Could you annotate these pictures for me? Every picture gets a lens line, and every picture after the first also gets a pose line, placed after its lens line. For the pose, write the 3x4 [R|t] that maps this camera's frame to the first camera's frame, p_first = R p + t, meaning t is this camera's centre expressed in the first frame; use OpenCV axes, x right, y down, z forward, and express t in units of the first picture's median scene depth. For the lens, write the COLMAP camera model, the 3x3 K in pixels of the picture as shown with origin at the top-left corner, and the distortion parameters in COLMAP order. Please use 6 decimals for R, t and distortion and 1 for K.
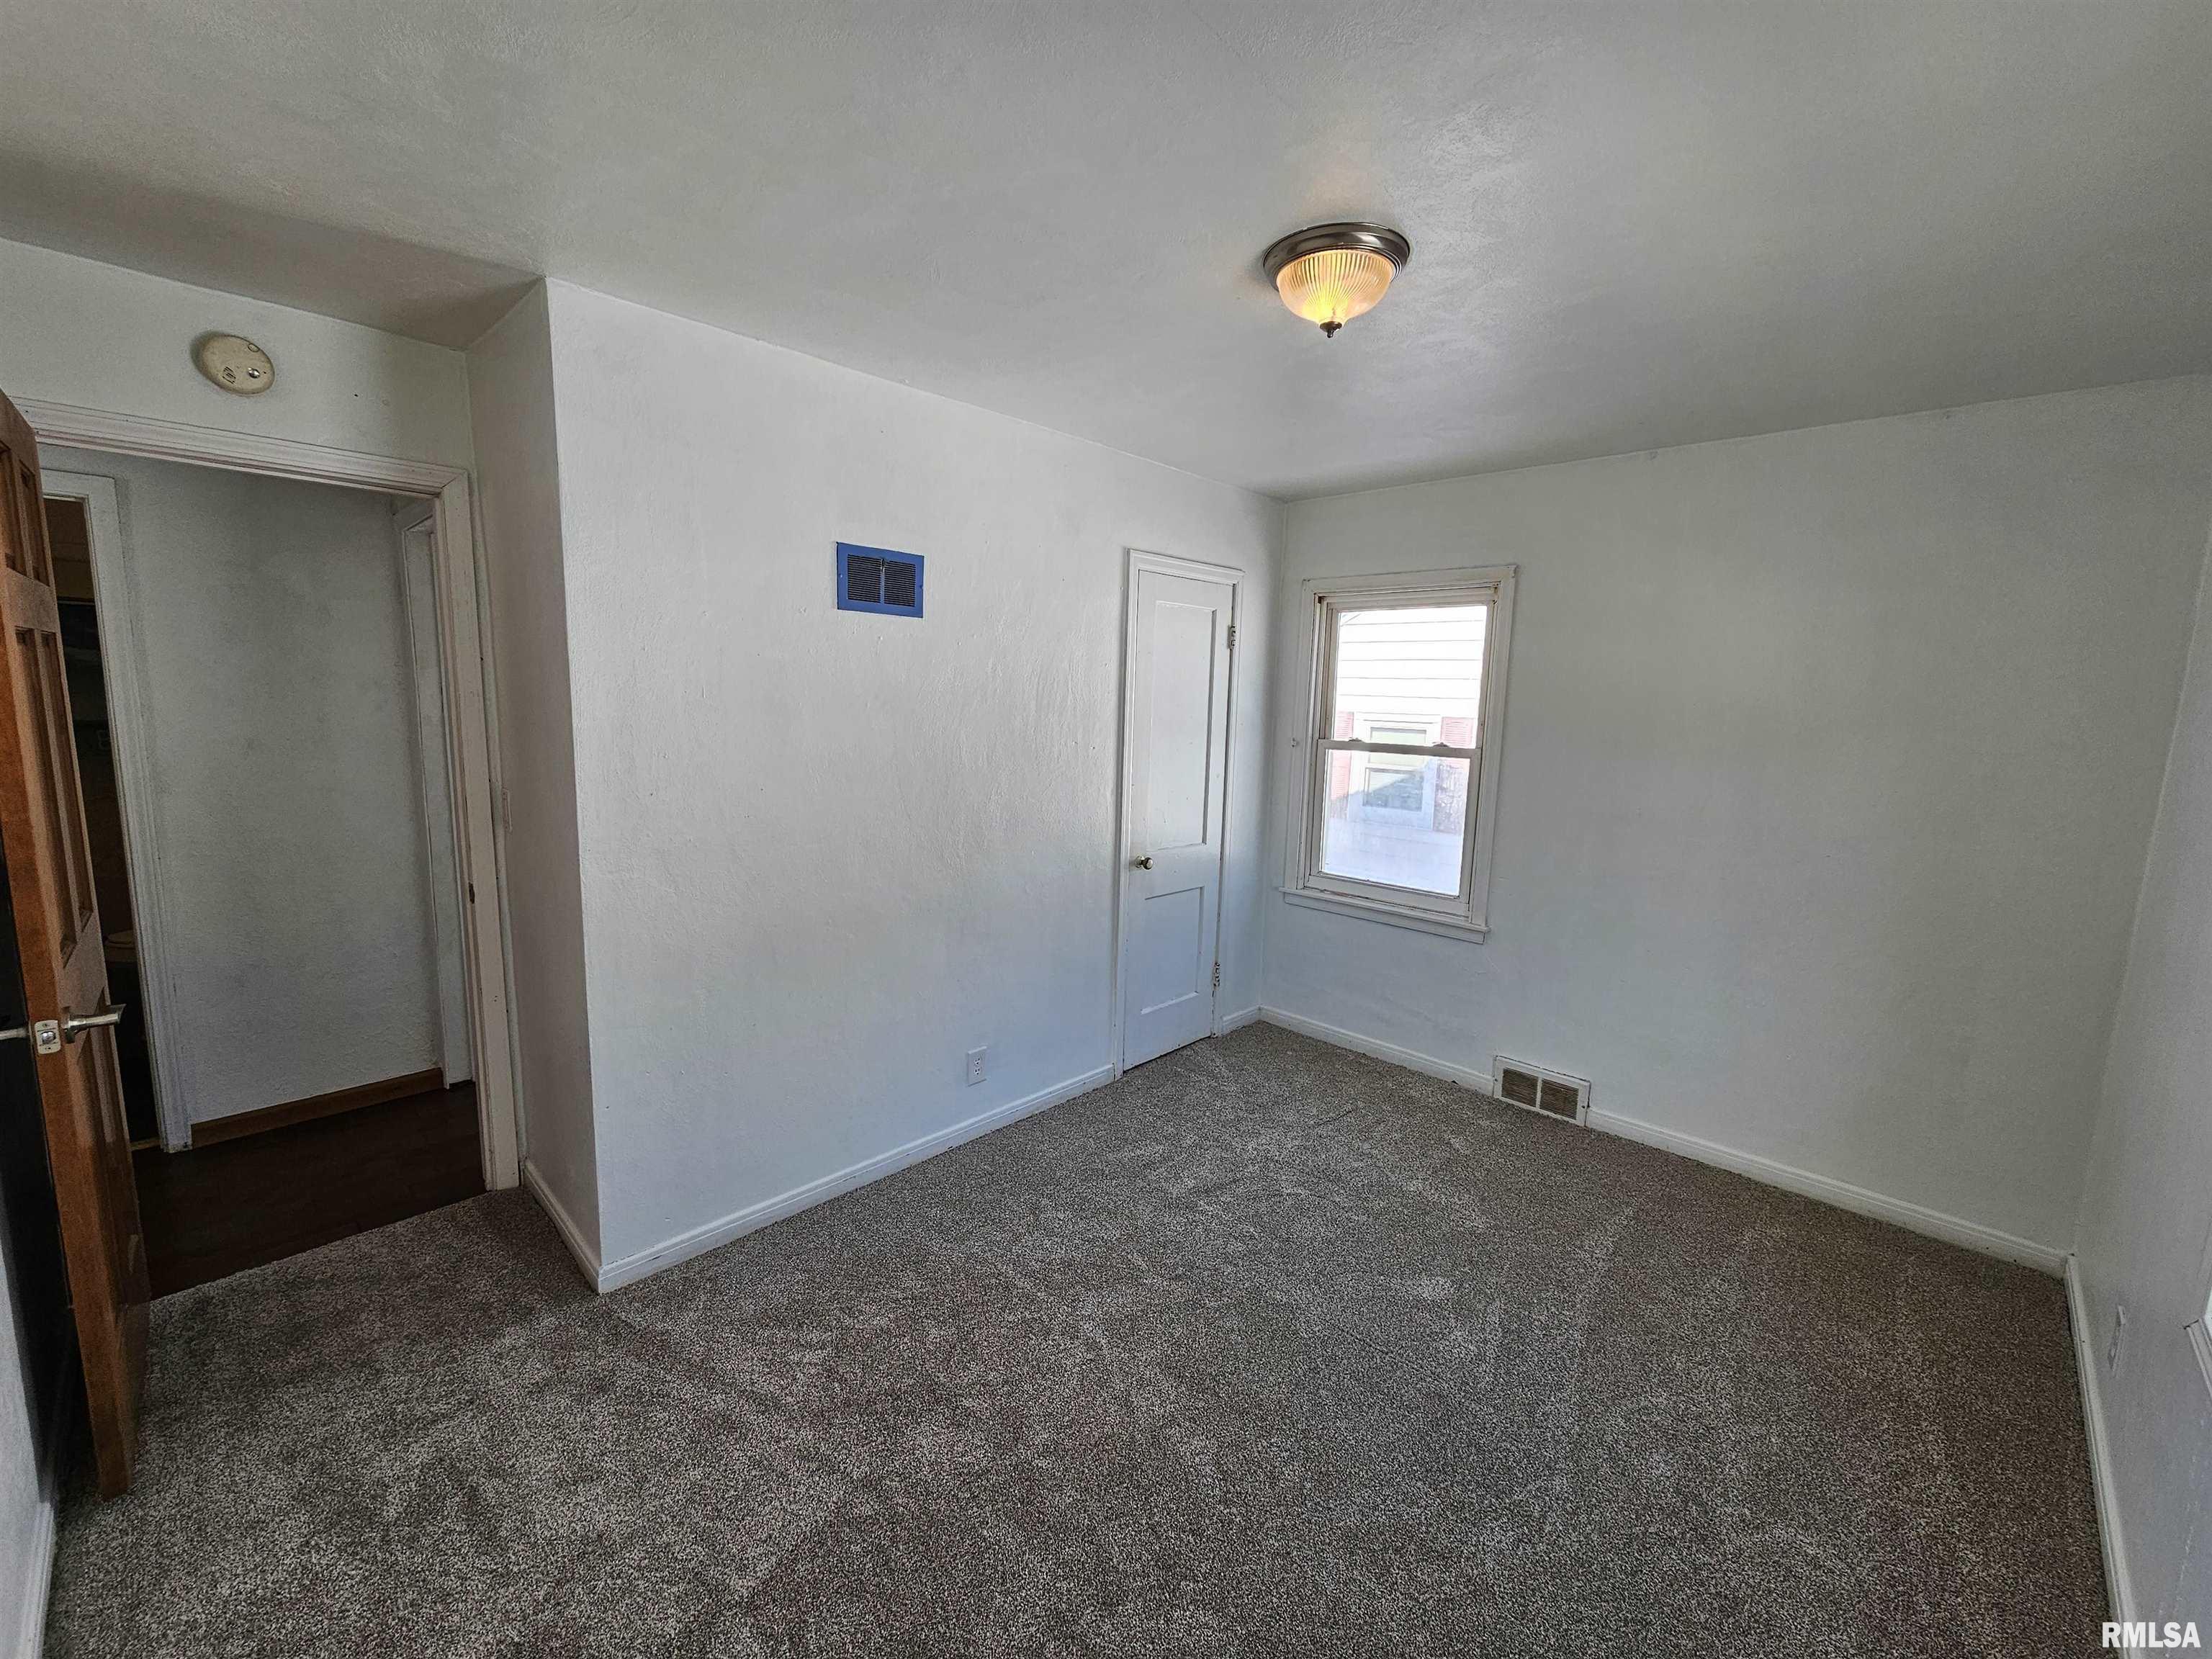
lens RADIAL K [[900.5, 0, 1113.0], [0, 900.5, 820.4], [0, 0, 1]] dist [0.001797, -0.000118]
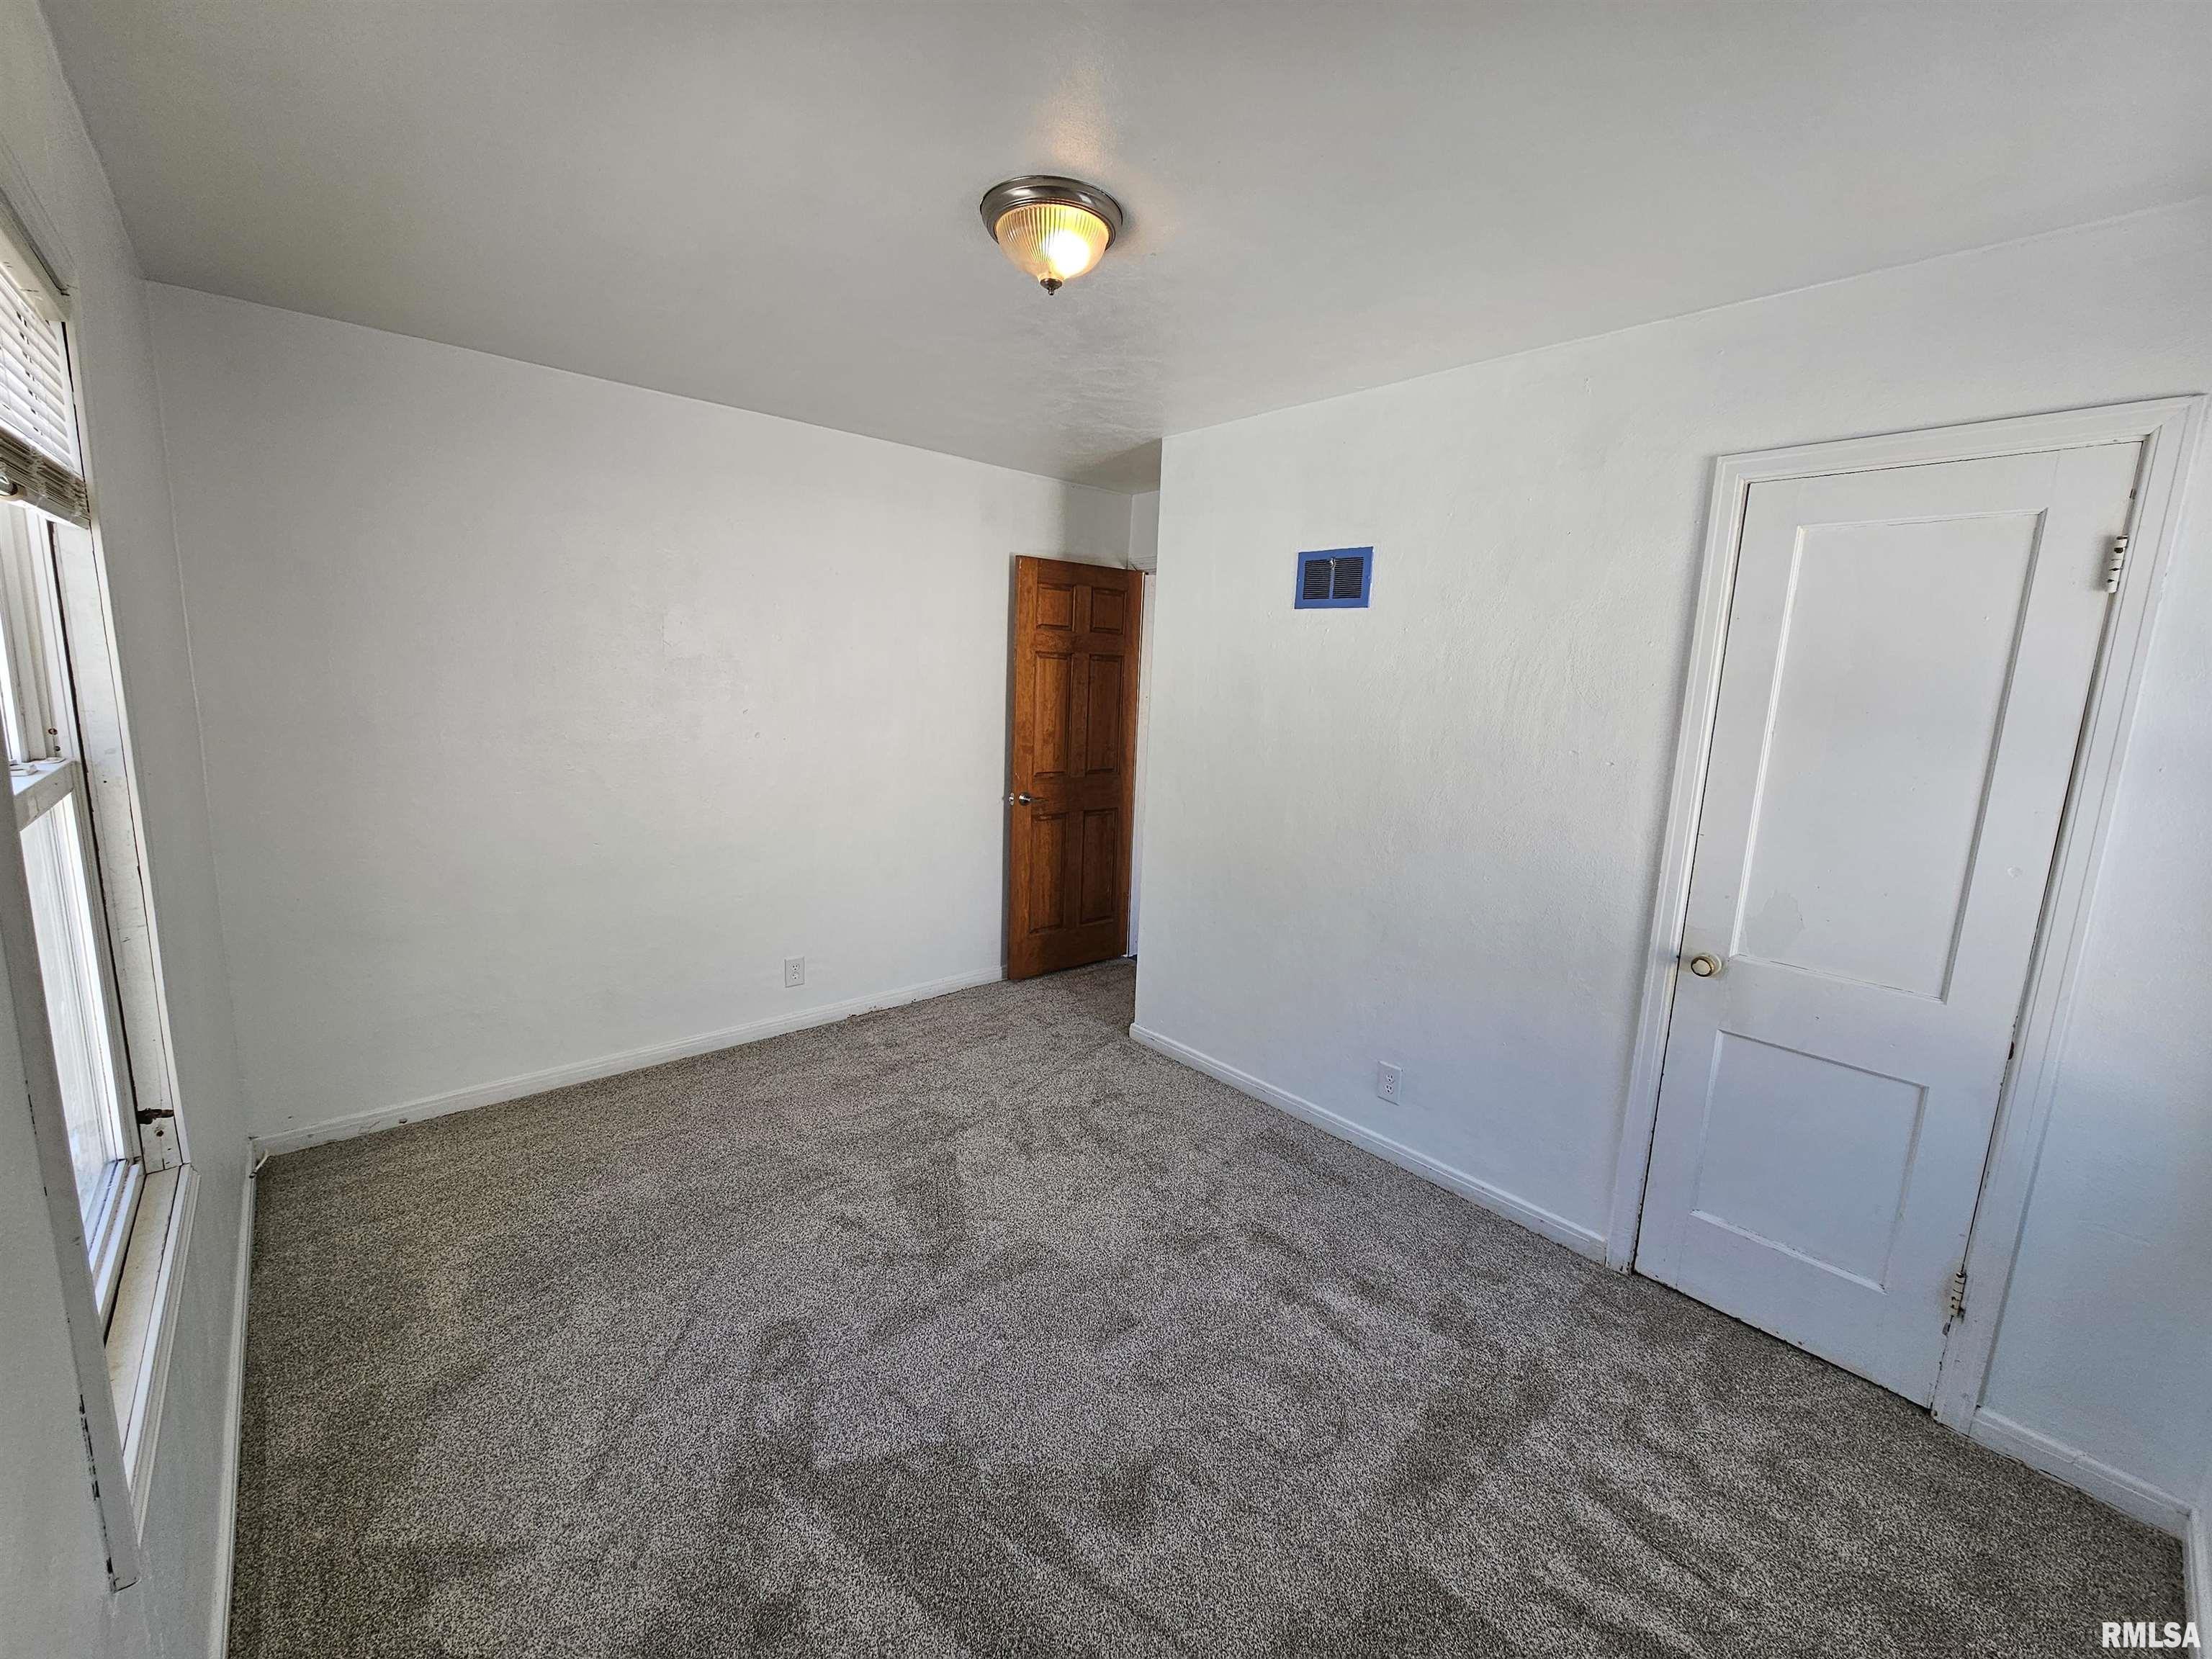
lens RADIAL K [[900.5, 0, 1113.0], [0, 900.5, 820.4], [0, 0, 1]] dist [0.001797, -0.000118]
pose [[-0.073954, 0.130858, -0.988639, 0.692371], [-0.182691, 0.972799, 0.142428, -0.065650], [0.980385, 0.191148, -0.048036, 0.652458]]
